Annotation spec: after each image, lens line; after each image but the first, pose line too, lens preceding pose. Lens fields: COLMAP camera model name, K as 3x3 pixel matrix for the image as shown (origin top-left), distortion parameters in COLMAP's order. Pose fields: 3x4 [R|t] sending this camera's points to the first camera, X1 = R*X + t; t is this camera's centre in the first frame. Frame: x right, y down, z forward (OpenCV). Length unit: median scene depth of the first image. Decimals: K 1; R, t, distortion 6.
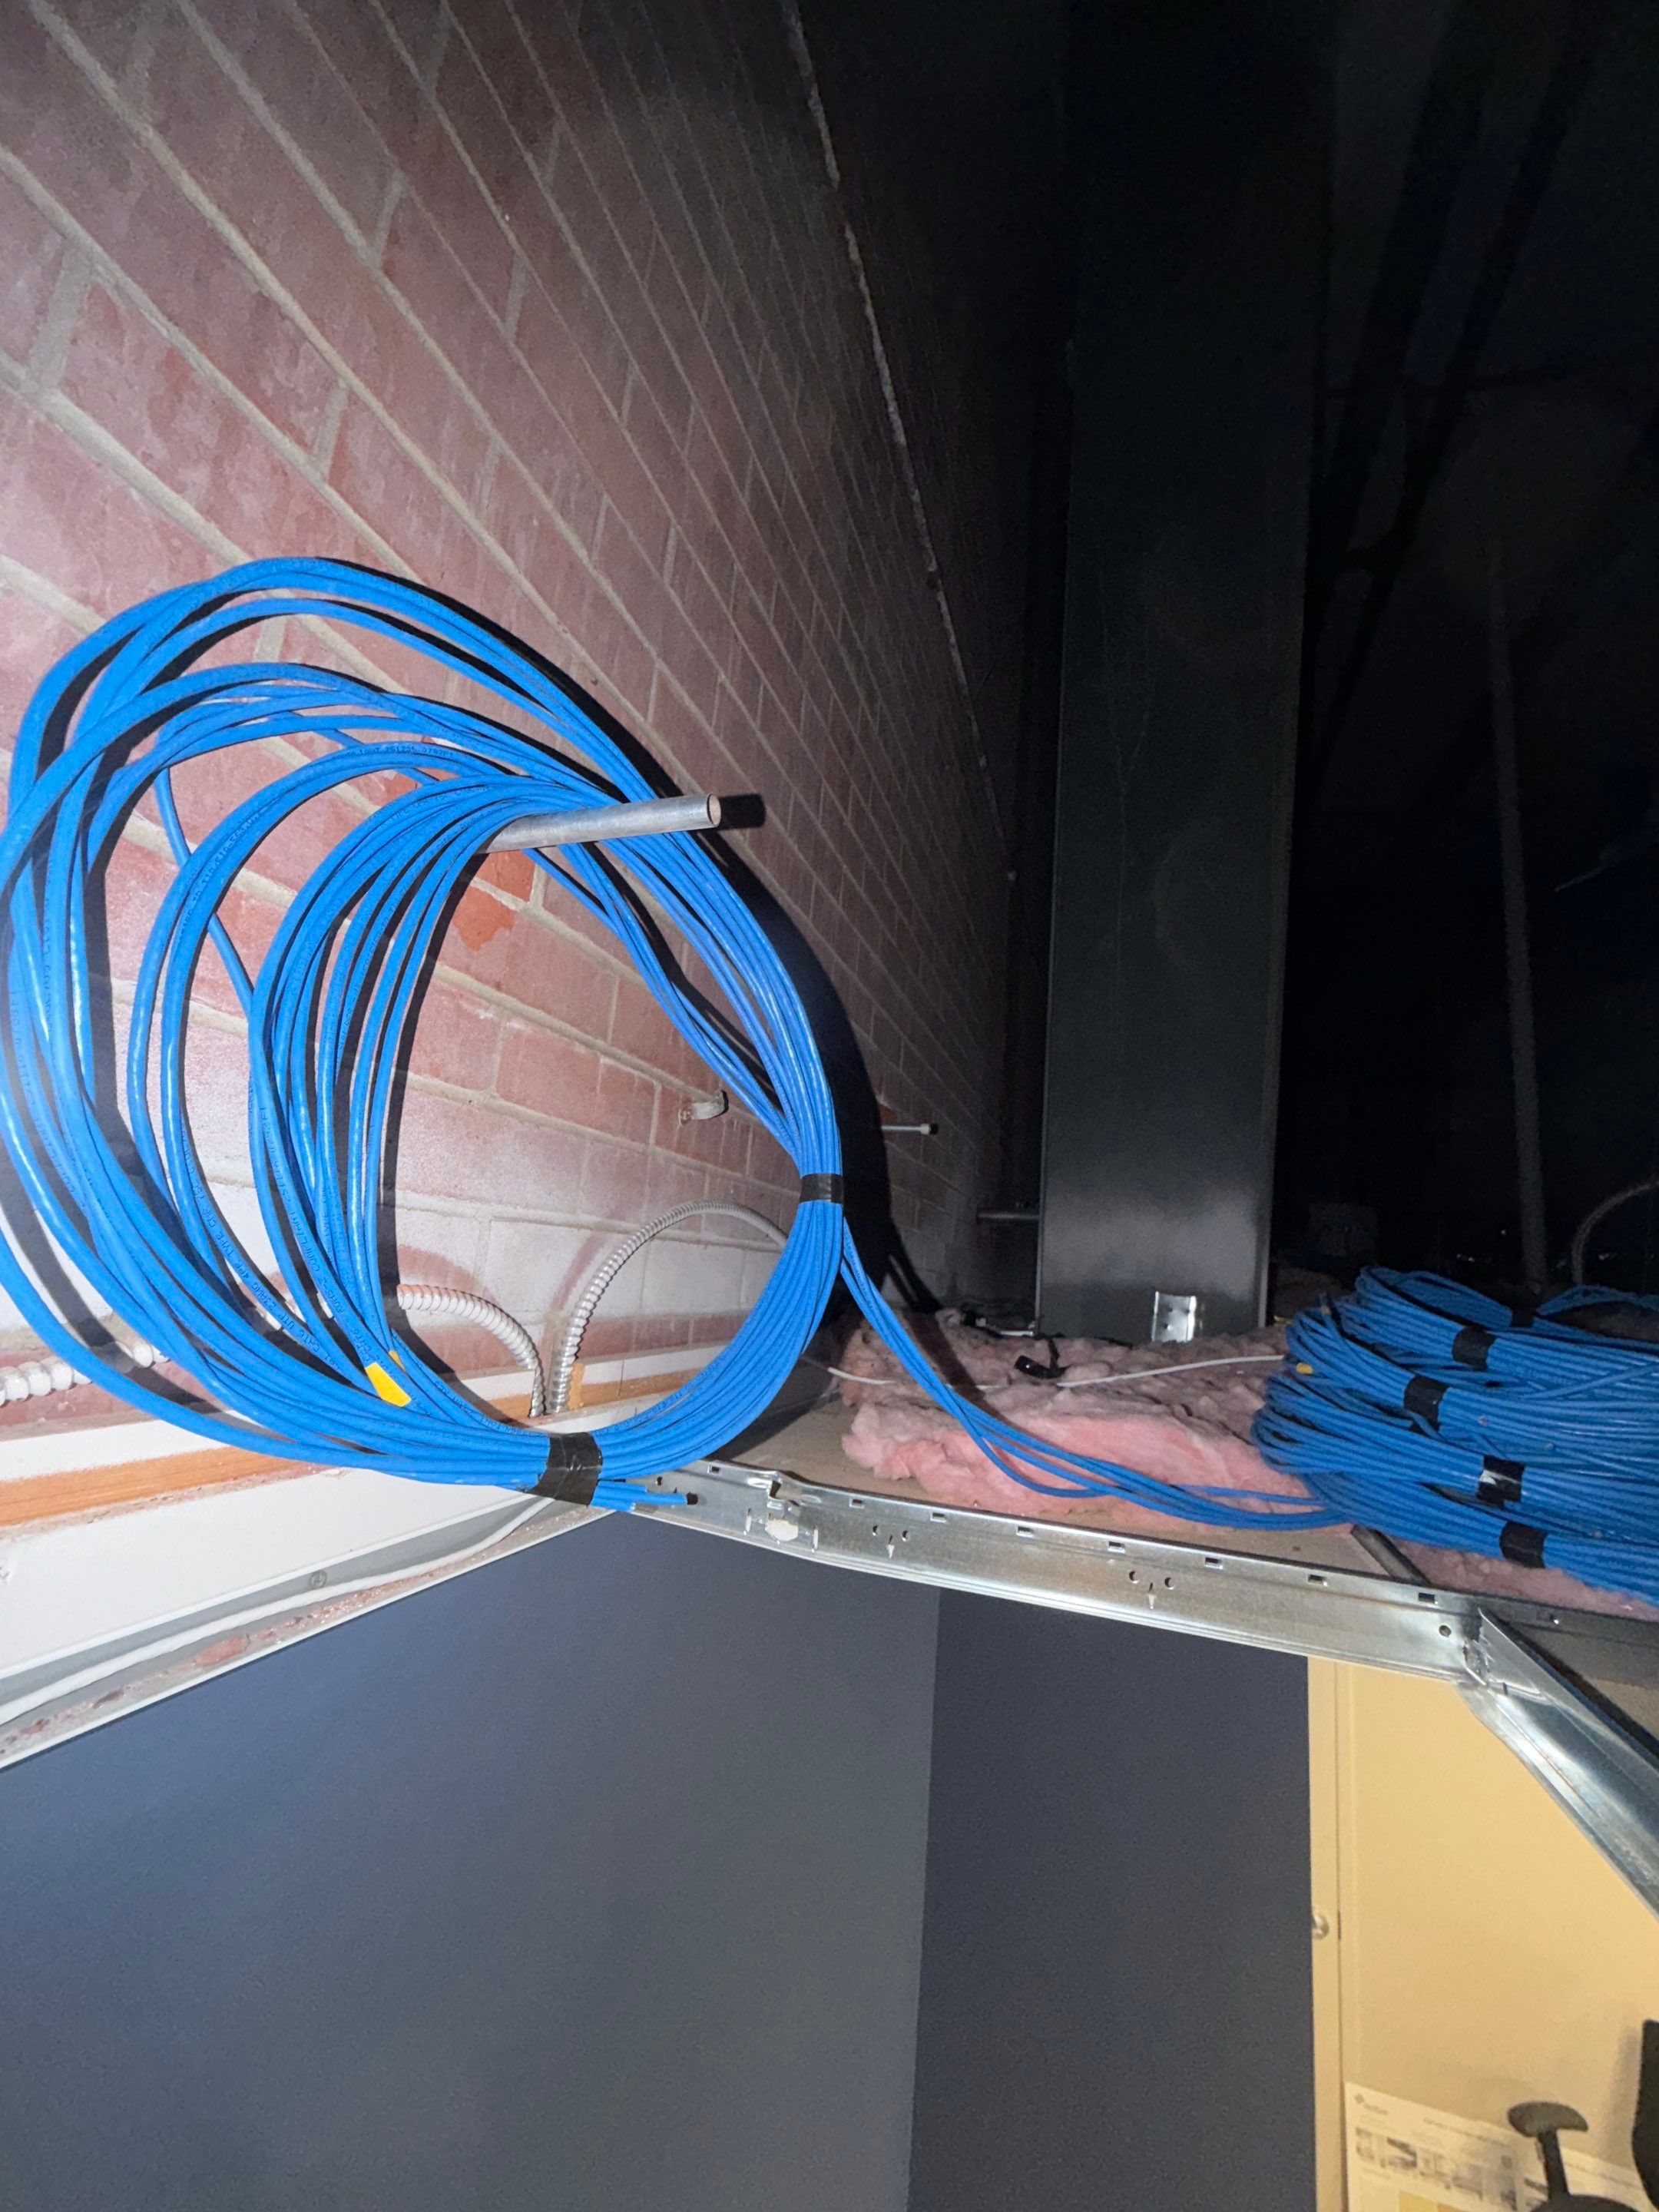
lens RADIAL K [[890.5, 0, 834.2], [0, 890.5, 1108.9], [0, 0, 1]] dist [0.003412, -0.000981]
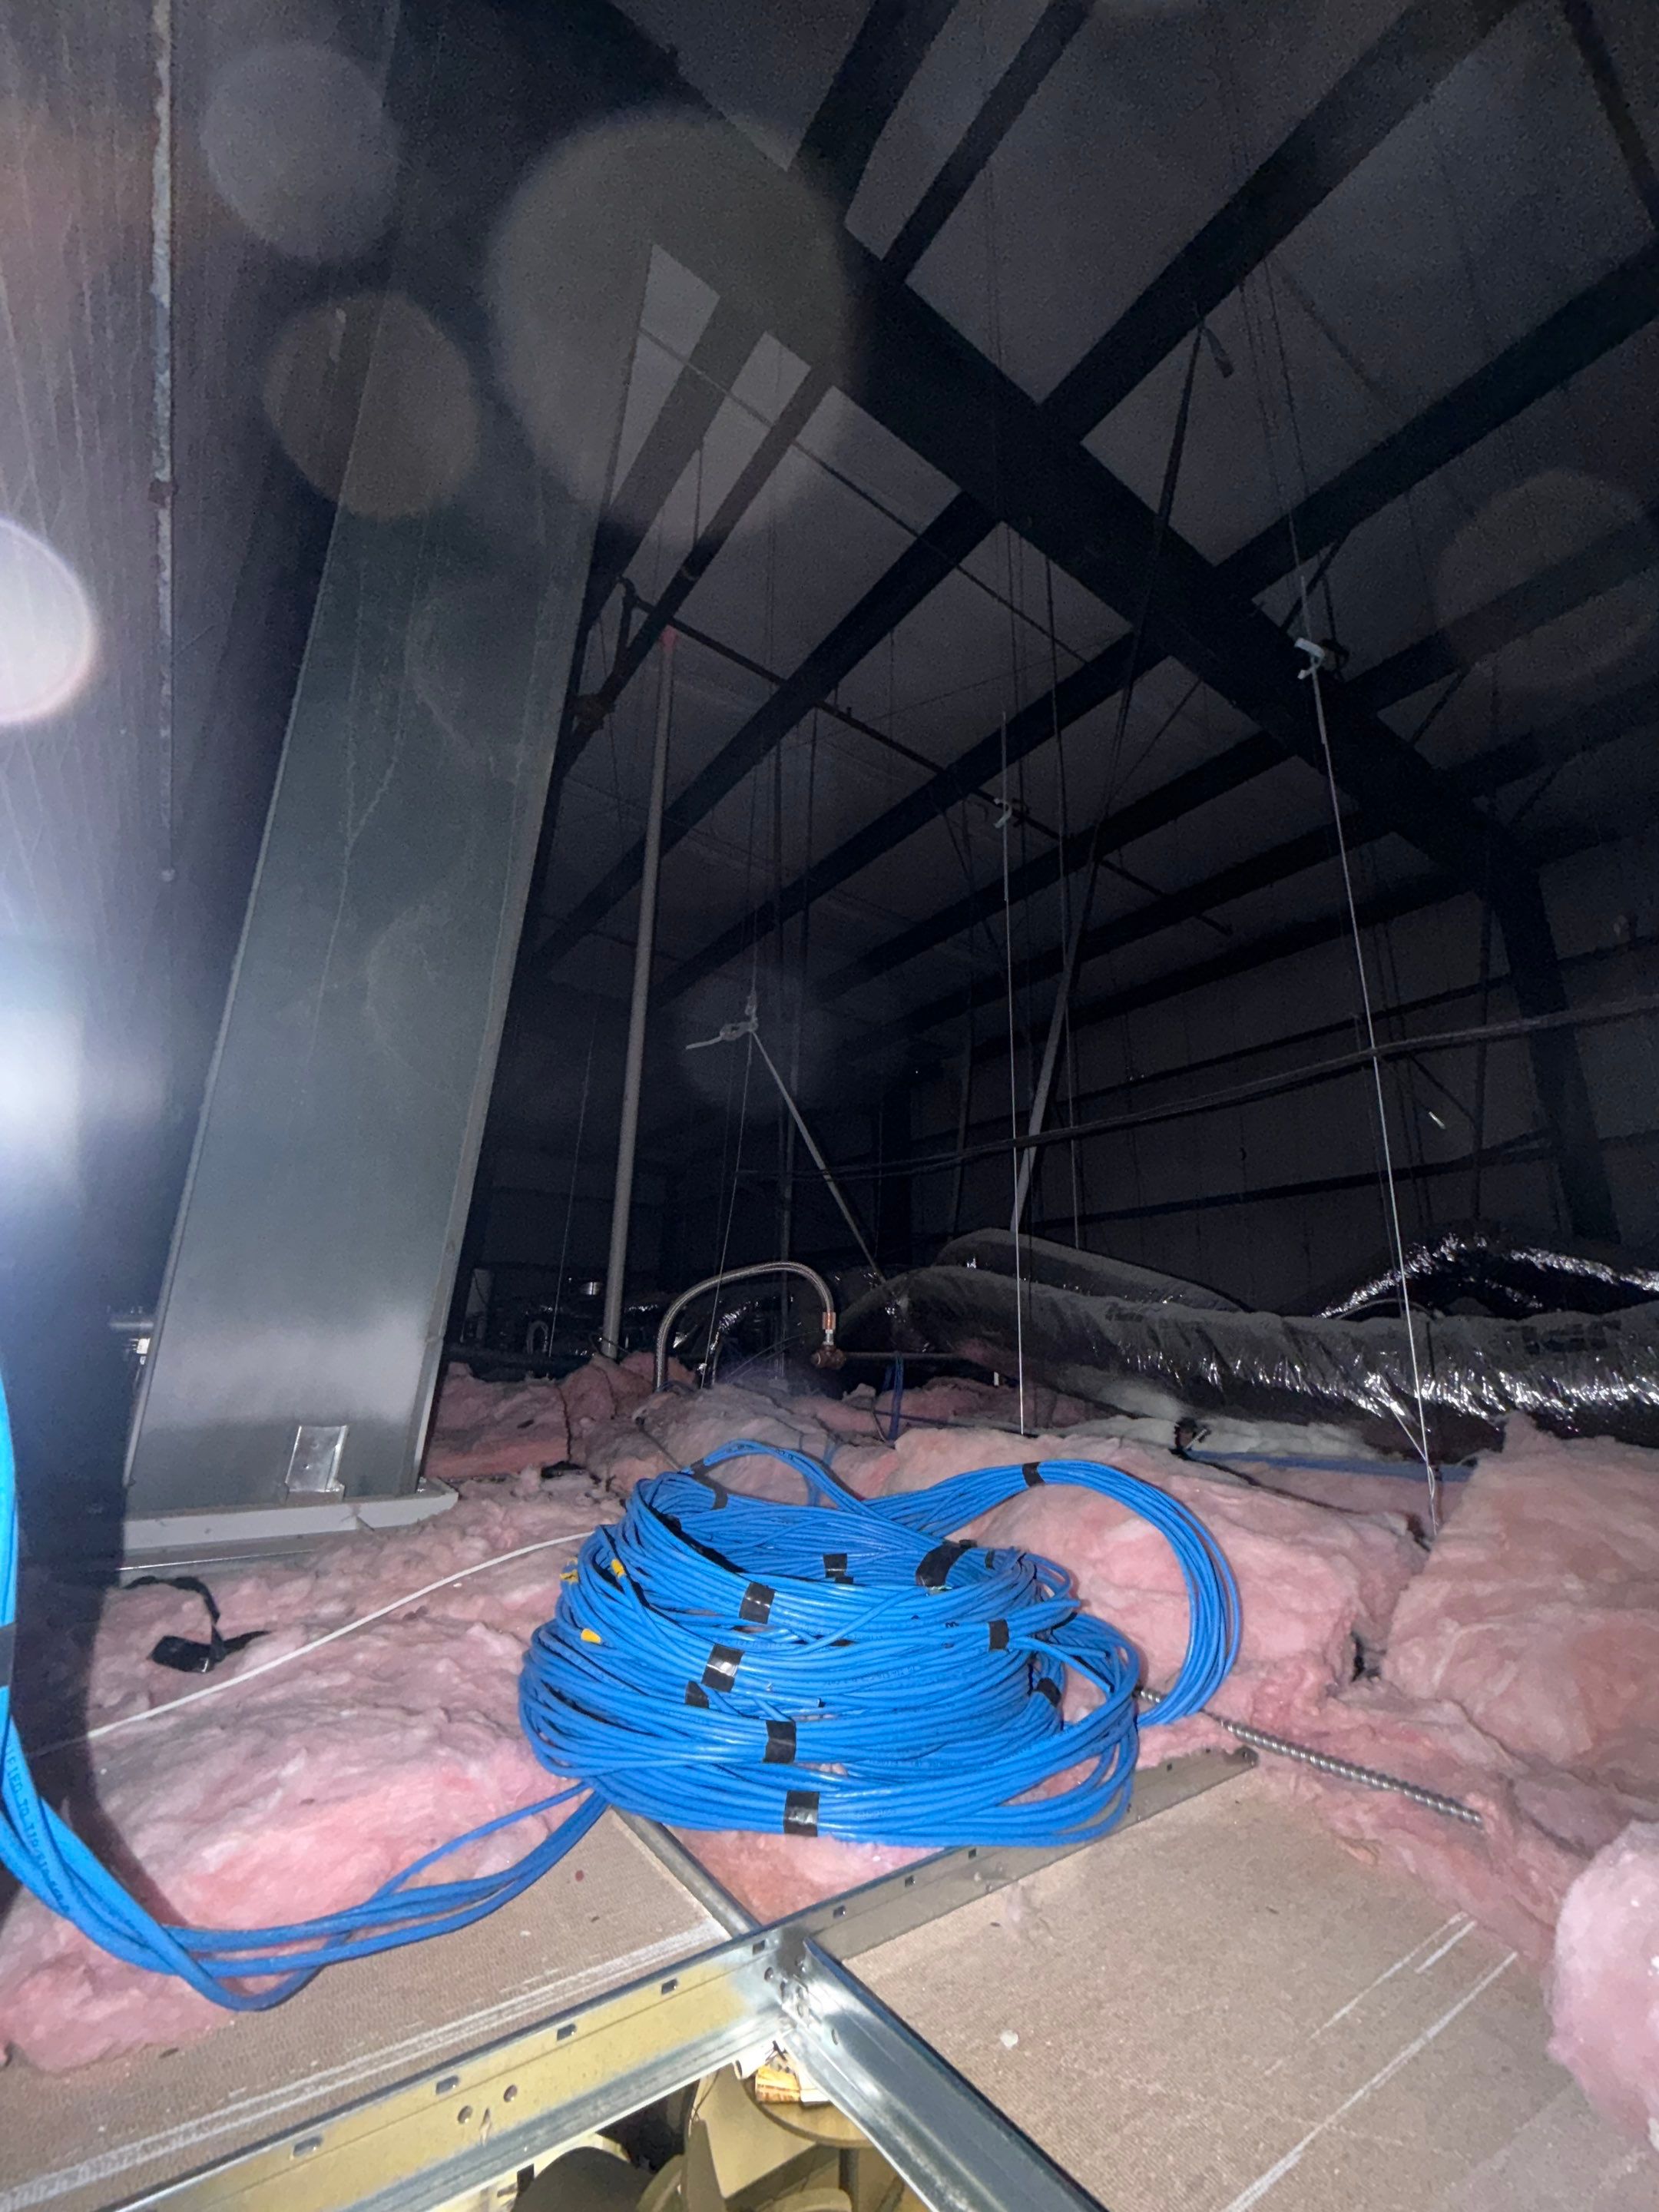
lens RADIAL K [[890.5, 0, 835.4], [0, 890.5, 1105.4], [0, 0, 1]] dist [0.003412, -0.000981]
pose [[0.595568, 0.144598, 0.790183, -0.138970], [-0.109735, 0.989089, -0.098288, -0.195194], [-0.795774, -0.028174, 0.604938, 0.244737]]
